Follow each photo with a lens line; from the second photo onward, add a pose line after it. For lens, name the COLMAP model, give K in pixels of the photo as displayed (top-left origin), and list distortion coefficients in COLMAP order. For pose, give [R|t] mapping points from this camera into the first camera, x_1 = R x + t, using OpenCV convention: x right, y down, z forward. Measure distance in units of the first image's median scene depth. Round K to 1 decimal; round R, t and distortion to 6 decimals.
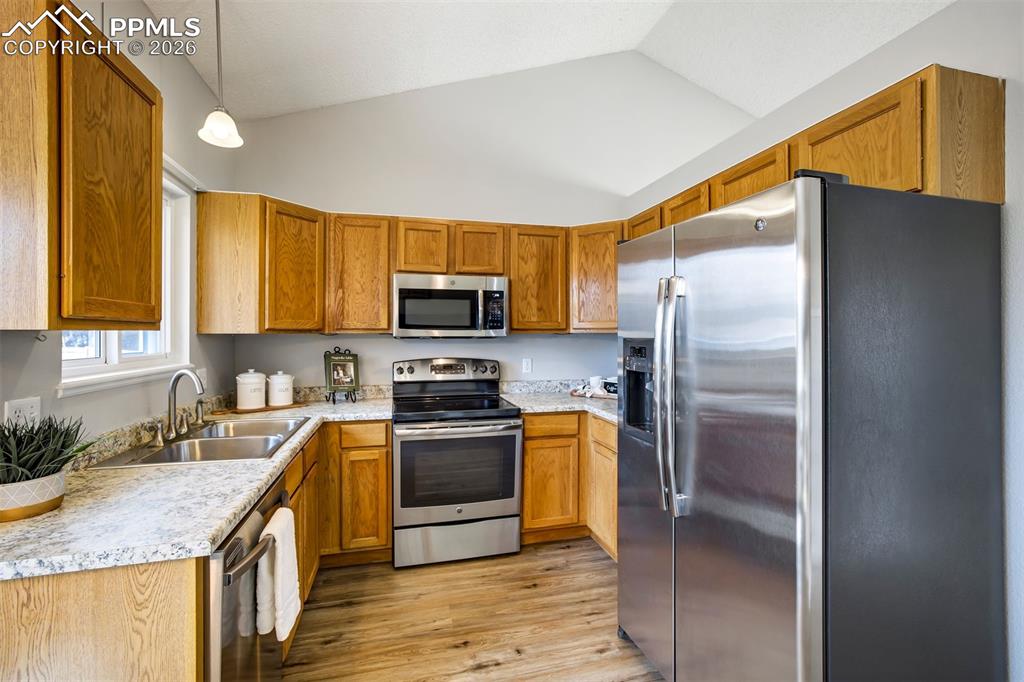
lens RADIAL K [[441.1, 0, 512.9], [0, 441.1, 335.8], [0, 0, 1]] dist [-0.023658, 0.011353]
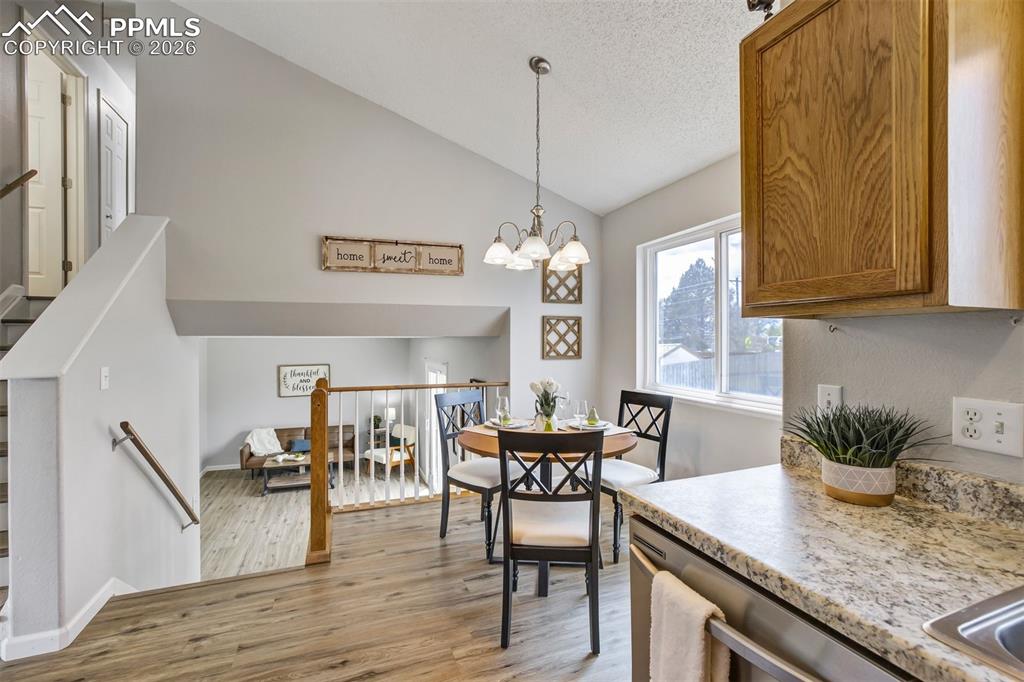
lens RADIAL K [[450.4, 0, 517.0], [0, 450.4, 339.7], [0, 0, 1]] dist [-0.028098, 0.014913]
pose [[-0.992839, 0.001444, -0.119449, -0.088483], [0.001452, 0.999999, 0.000022, 0.016339], [0.119449, -0.000151, -0.992840, 0.745191]]
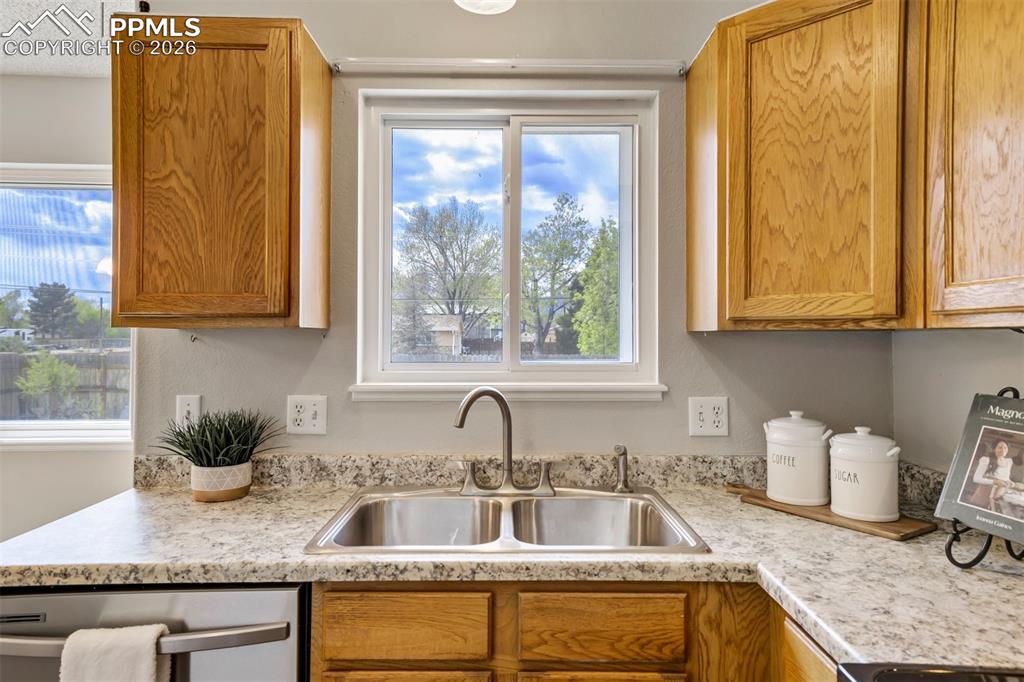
lens RADIAL K [[648.2, 0, 510.1], [0, 648.2, 323.5], [0, 0, 1]] dist [0.040783, 0.000211]
pose [[-0.250610, -0.018186, -0.967917, 0.107510], [-0.004163, 0.999835, -0.017708, 0.000666], [0.968079, -0.000409, -0.250645, 0.815521]]
